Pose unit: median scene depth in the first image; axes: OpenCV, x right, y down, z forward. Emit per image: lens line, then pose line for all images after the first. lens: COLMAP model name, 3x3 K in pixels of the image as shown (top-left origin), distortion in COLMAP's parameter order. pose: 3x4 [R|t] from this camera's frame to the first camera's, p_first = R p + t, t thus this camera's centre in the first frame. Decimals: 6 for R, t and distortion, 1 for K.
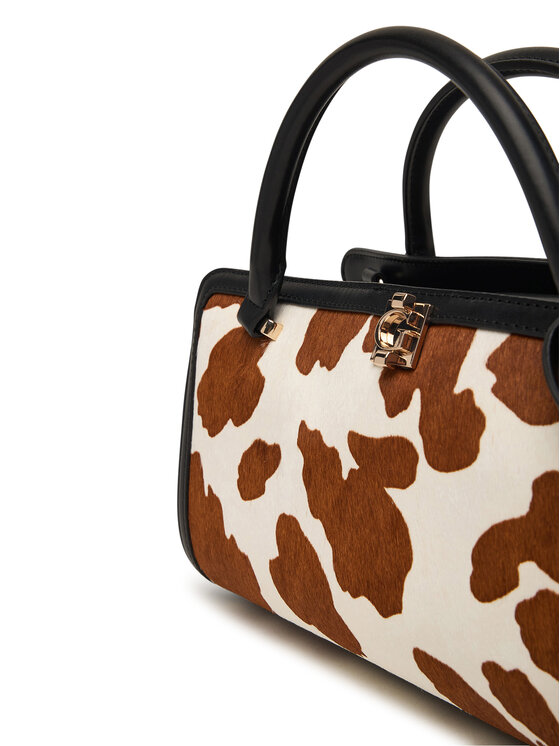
lens RADIAL K [[1323.4, 0, 280.0], [0, 1323.4, 373.0], [0, 0, 1]] dist [-0.013293, -0.172275]
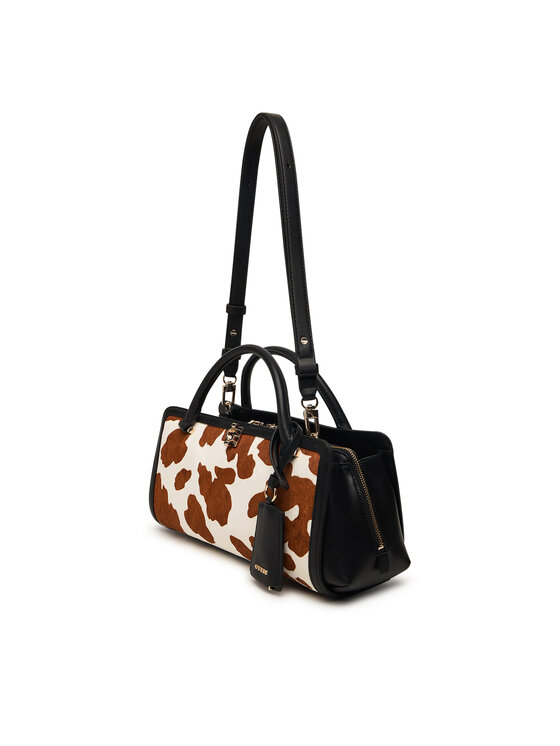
lens RADIAL K [[1323.4, 0, 280.0], [0, 1323.4, 373.0], [0, 0, 1]] dist [-0.013293, -0.172275]
pose [[0.993233, 0.078947, 0.085185, -0.074416], [-0.073176, 0.994938, -0.068875, 0.028599], [-0.090192, 0.062175, 0.993982, -2.013936]]
